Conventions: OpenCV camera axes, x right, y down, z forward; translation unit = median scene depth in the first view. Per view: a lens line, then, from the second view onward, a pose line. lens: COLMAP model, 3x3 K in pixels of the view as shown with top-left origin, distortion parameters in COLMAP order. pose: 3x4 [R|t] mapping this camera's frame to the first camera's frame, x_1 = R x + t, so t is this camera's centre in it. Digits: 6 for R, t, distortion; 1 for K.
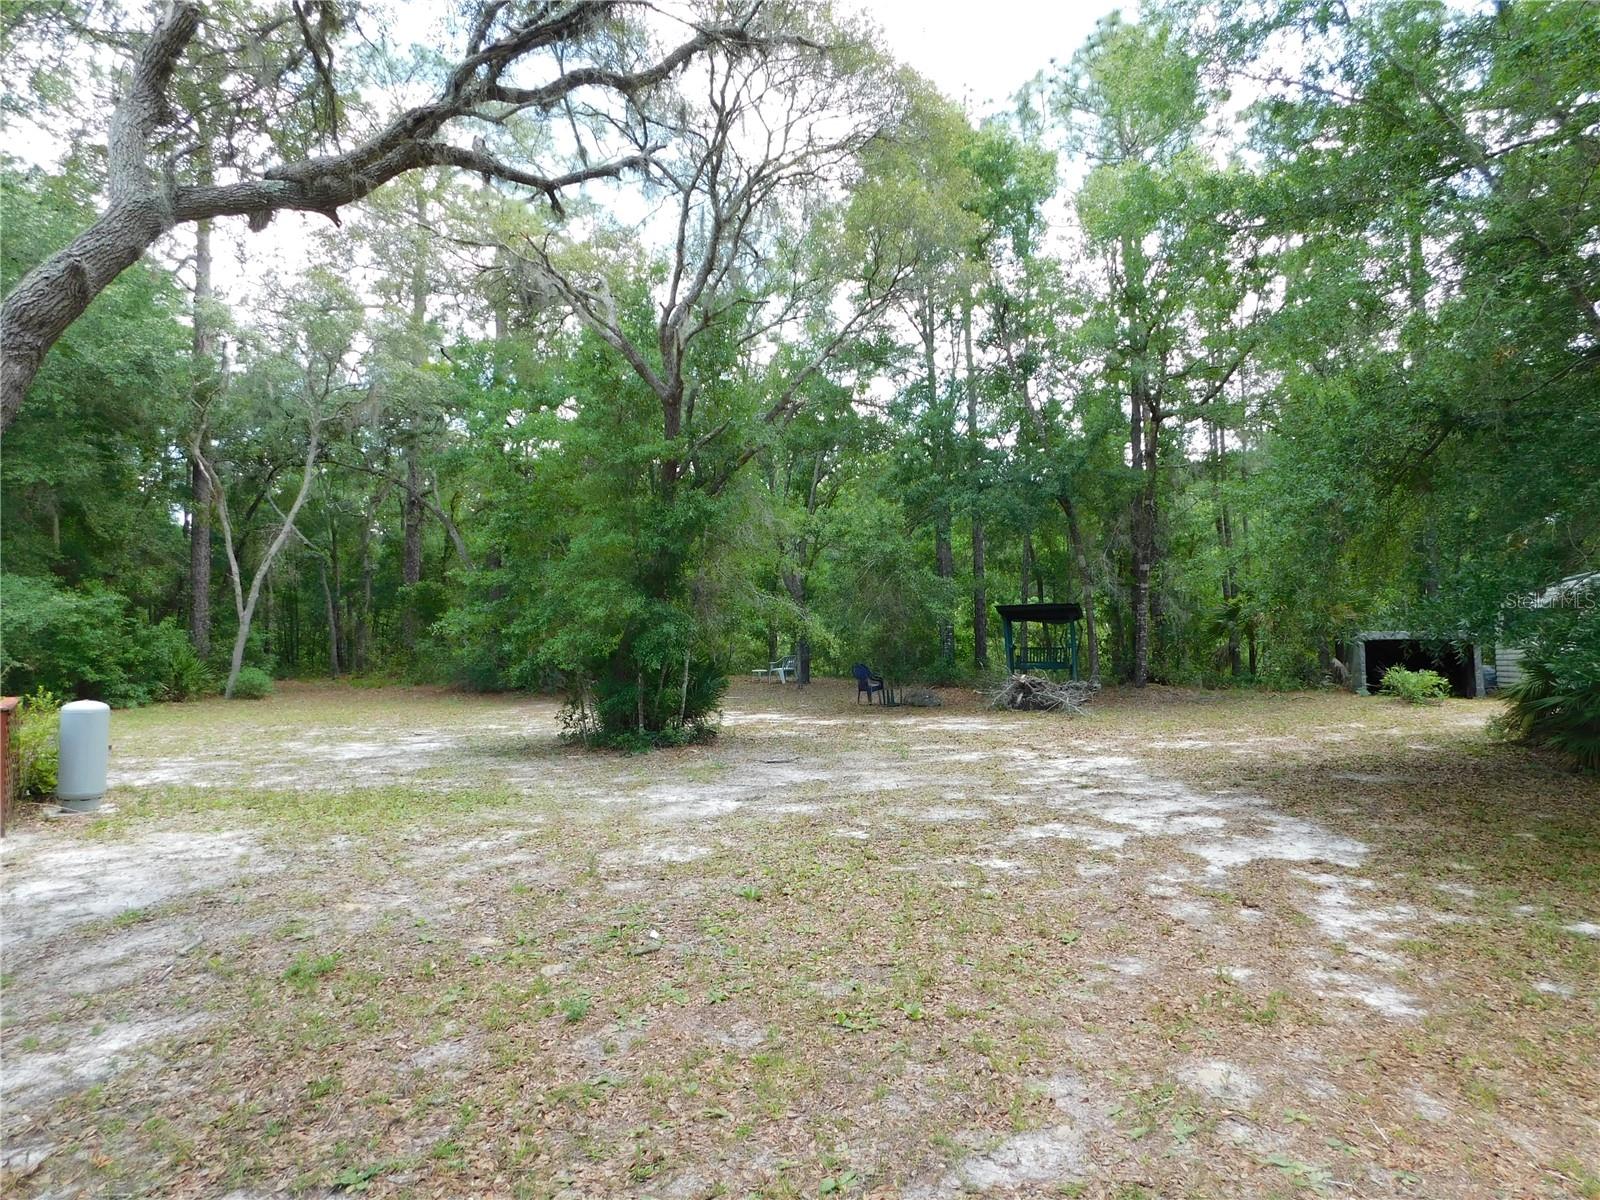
lens RADIAL K [[1074.8, 0, 805.3], [0, 1074.8, 591.0], [0, 0, 1]] dist [-0.044650, 0.037217]
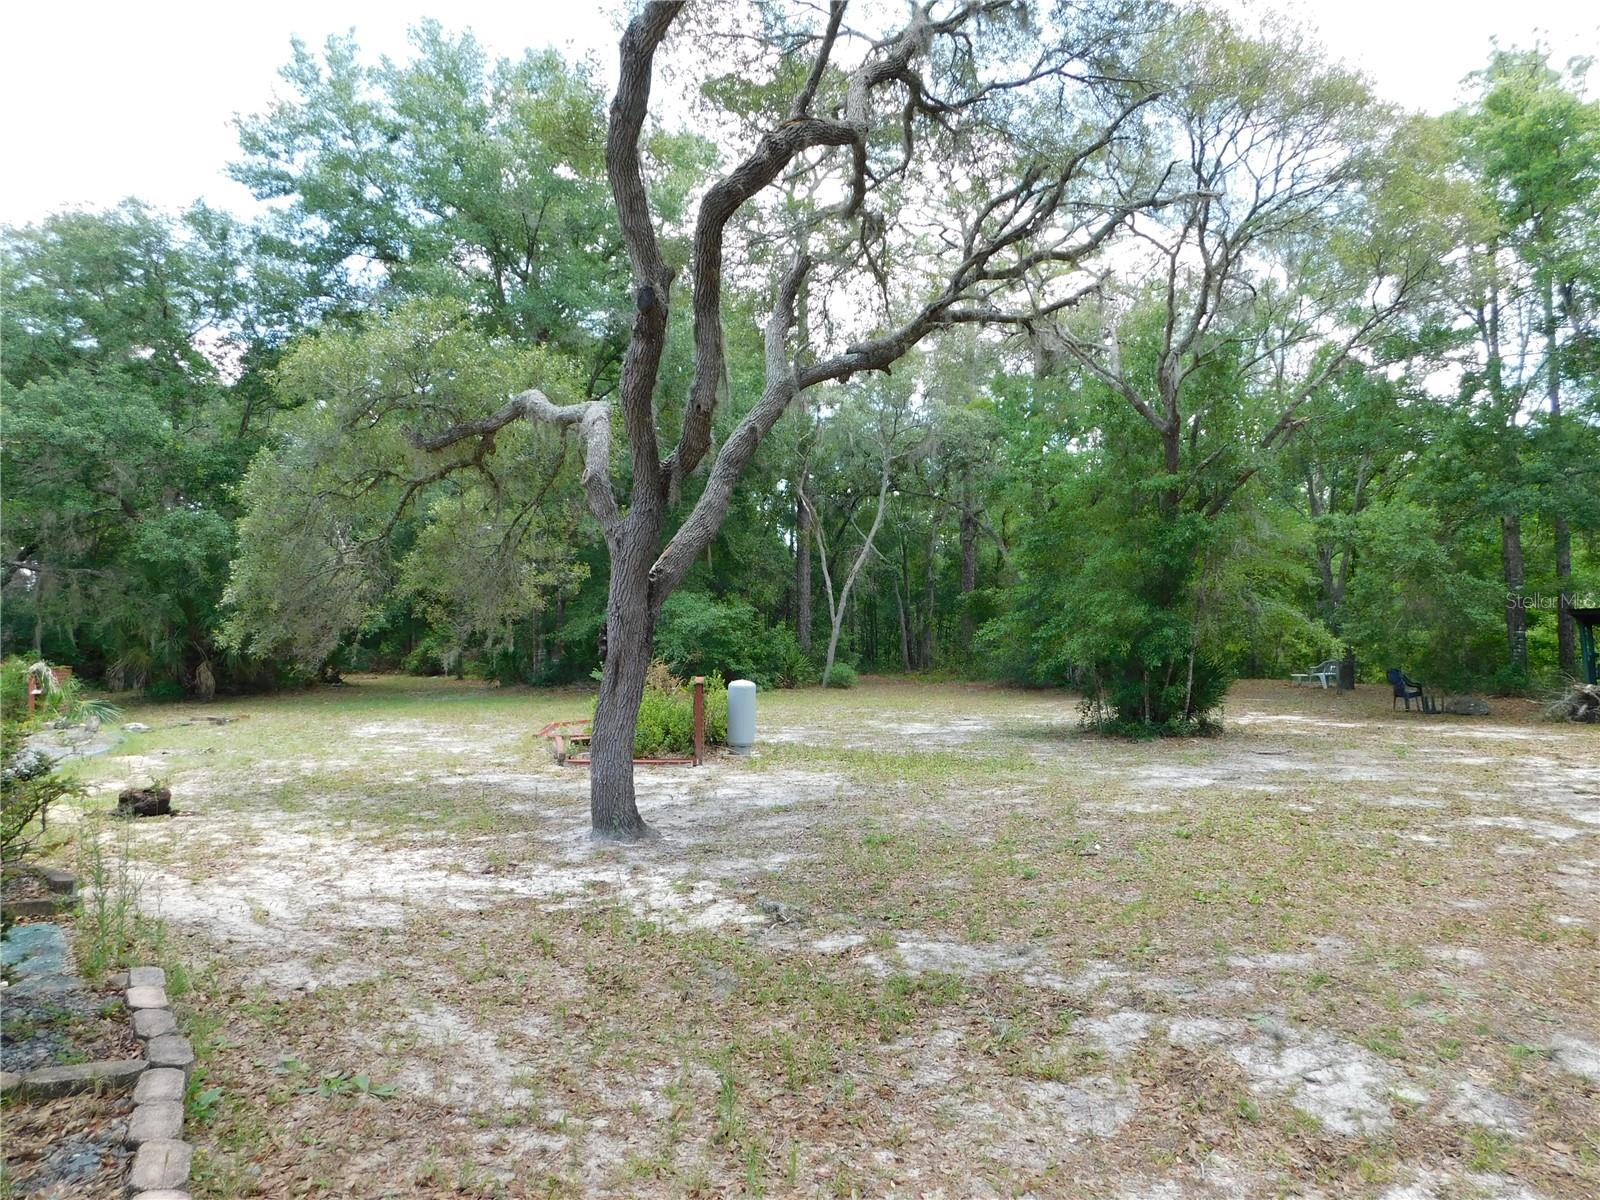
lens RADIAL K [[1074.8, 0, 799.7], [0, 1074.8, 600.0], [0, 0, 1]] dist [-0.044650, 0.037217]
pose [[0.869150, -0.009408, -0.494459, 0.081589], [0.012213, 0.999922, 0.002441, -0.006649], [0.494398, -0.008161, 0.869197, -0.160021]]
